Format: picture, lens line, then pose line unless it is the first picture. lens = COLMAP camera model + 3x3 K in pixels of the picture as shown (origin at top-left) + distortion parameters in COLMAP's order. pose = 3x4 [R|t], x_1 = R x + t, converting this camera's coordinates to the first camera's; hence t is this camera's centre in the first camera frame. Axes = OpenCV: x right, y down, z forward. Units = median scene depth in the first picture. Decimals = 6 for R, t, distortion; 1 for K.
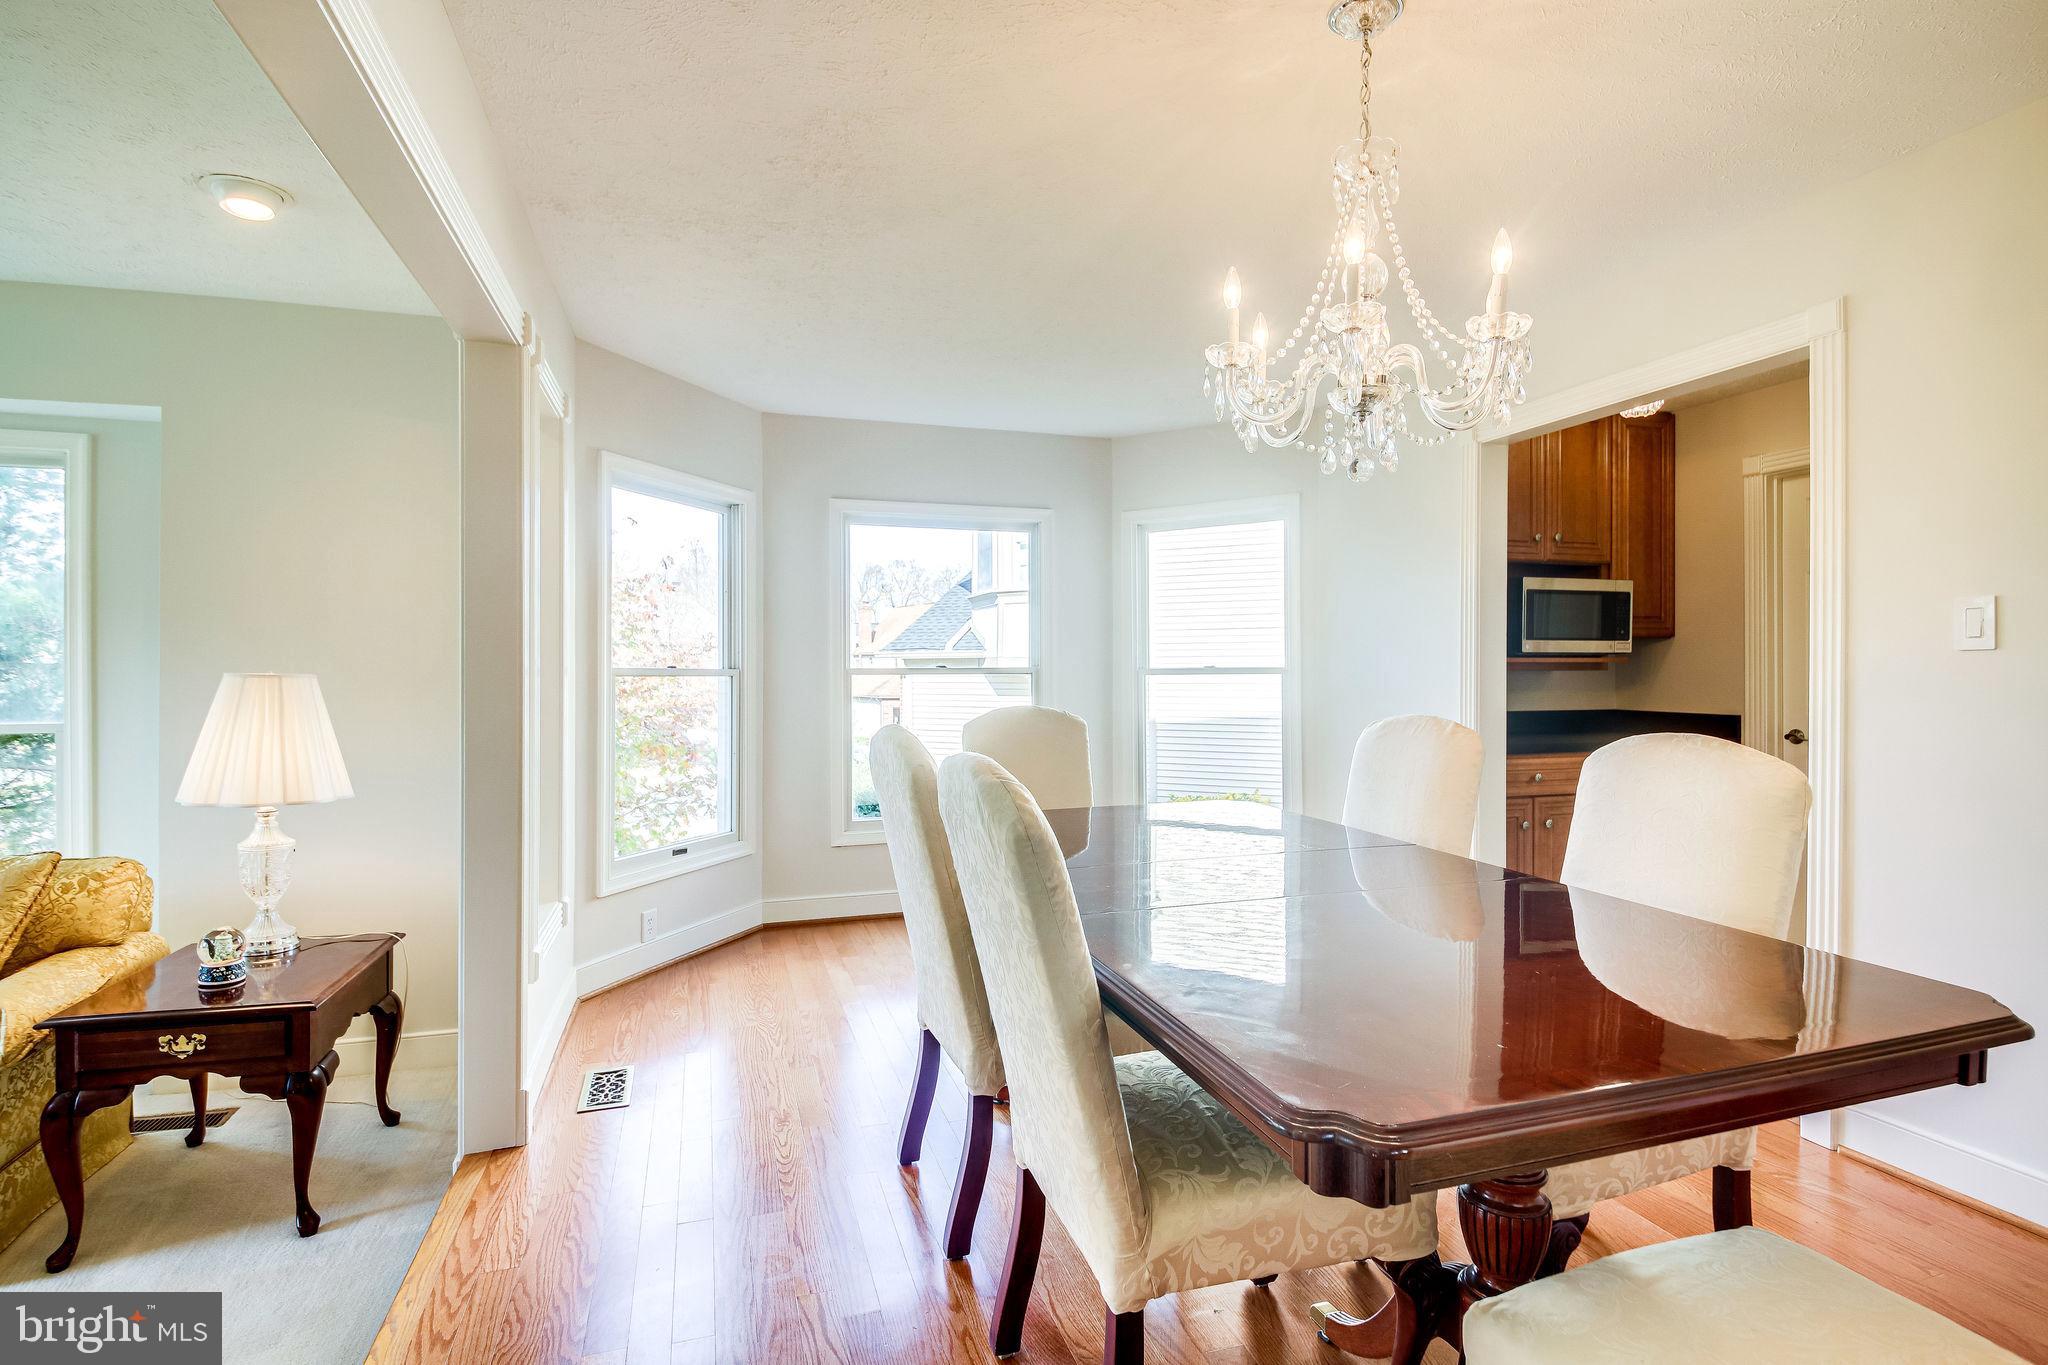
lens RADIAL K [[986.9, 0, 1024.0], [0, 986.9, 682.5], [0, 0, 1]] dist [0.011945, -0.001213]
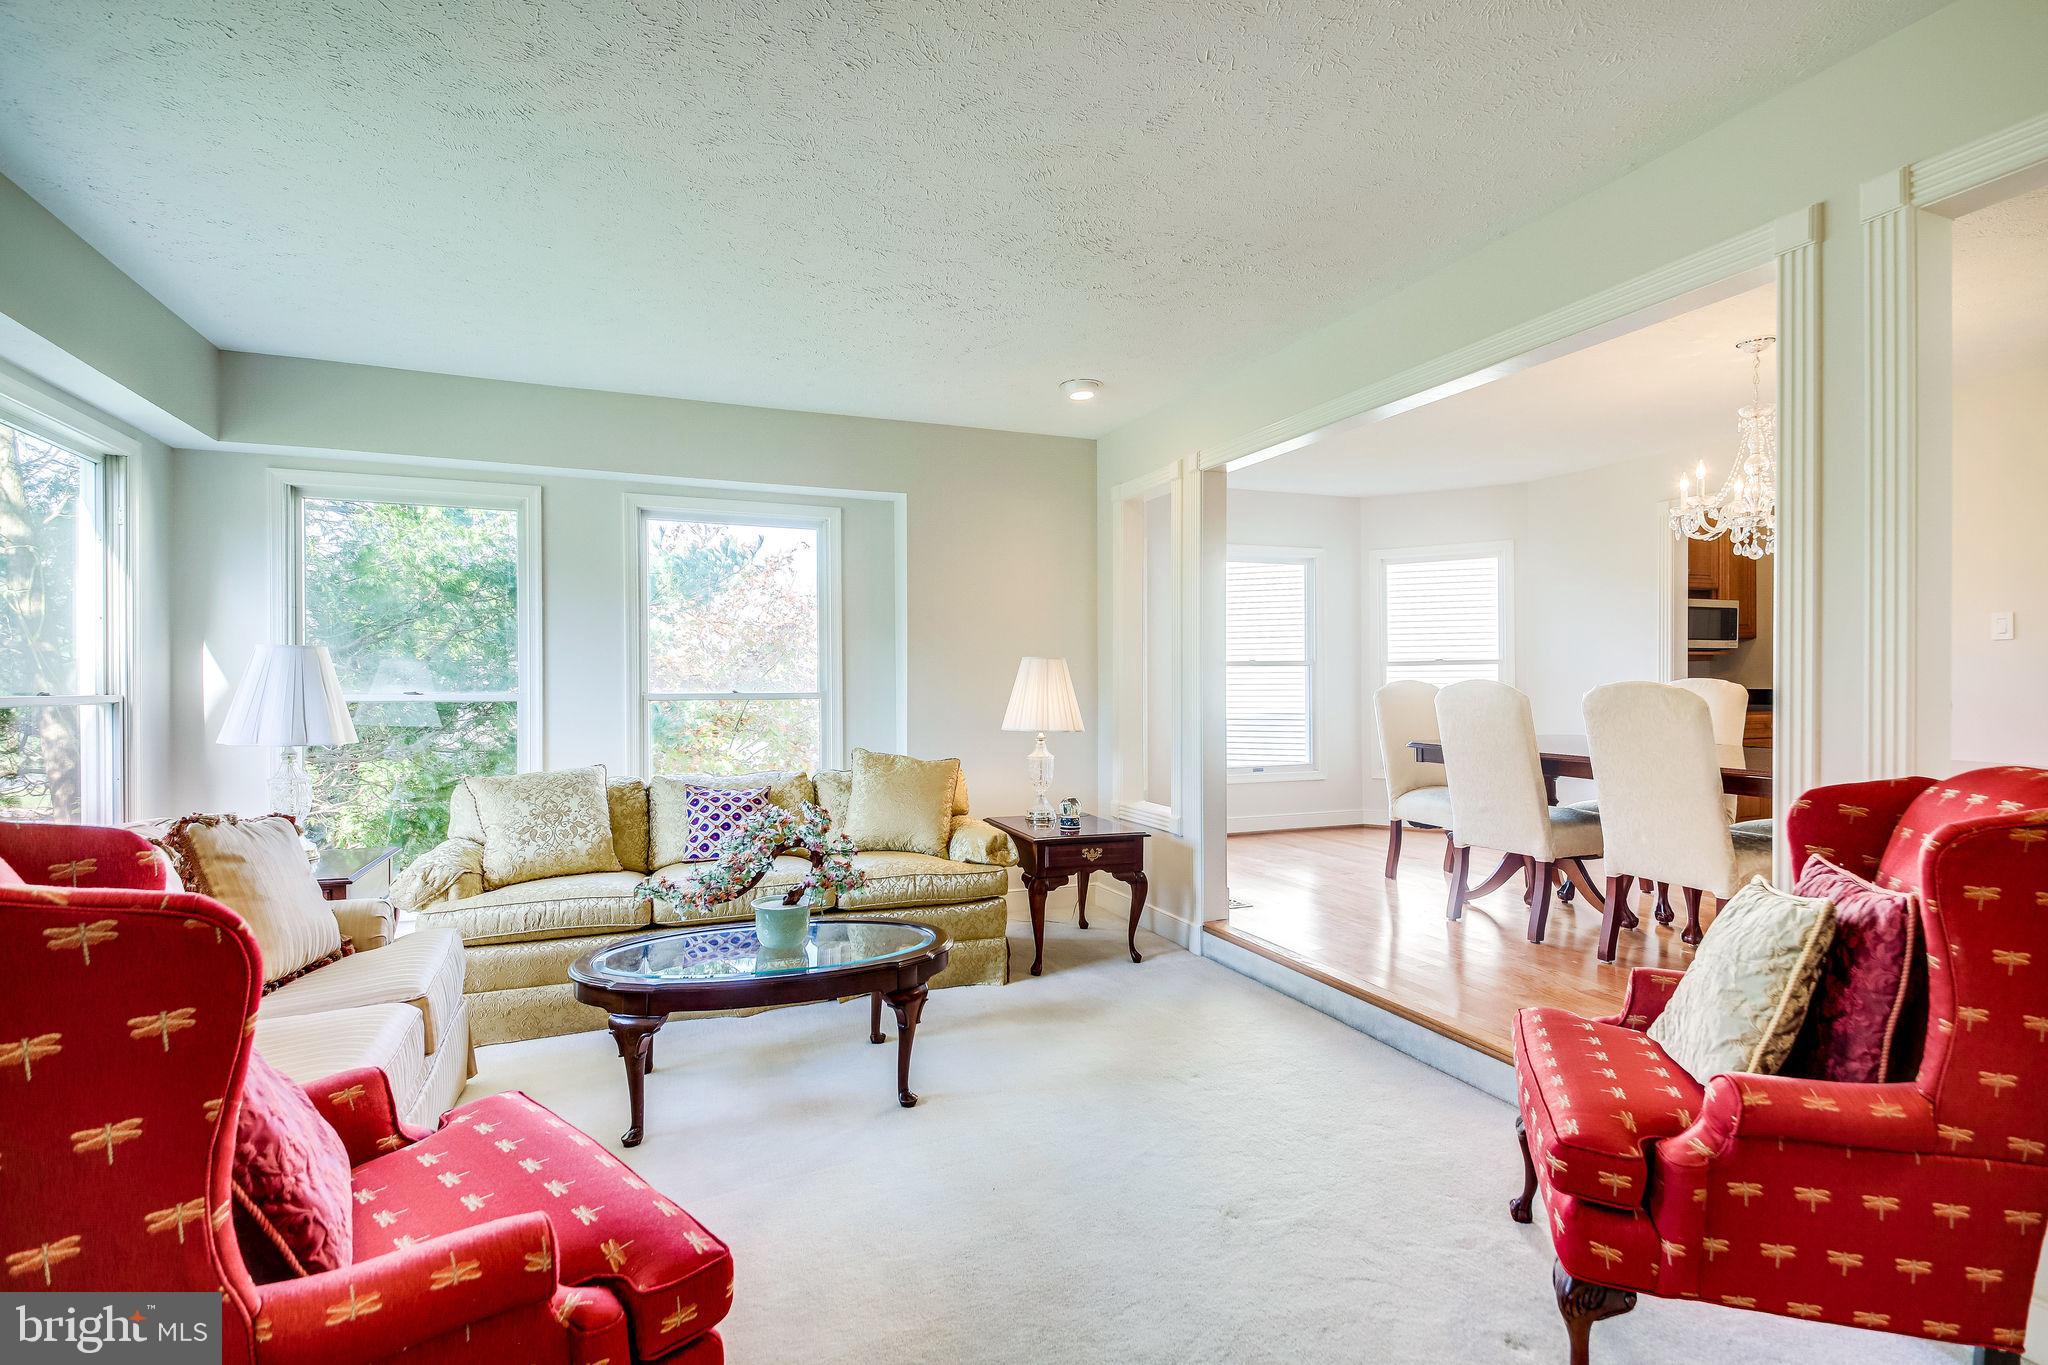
lens RADIAL K [[986.9, 0, 1024.0], [0, 986.9, 682.5], [0, 0, 1]] dist [0.011945, -0.001213]
pose [[0.997736, -0.003145, 0.067174, -0.572096], [0.003836, 0.999941, -0.010154, 0.032886], [-0.067138, 0.010389, 0.997690, -0.431419]]
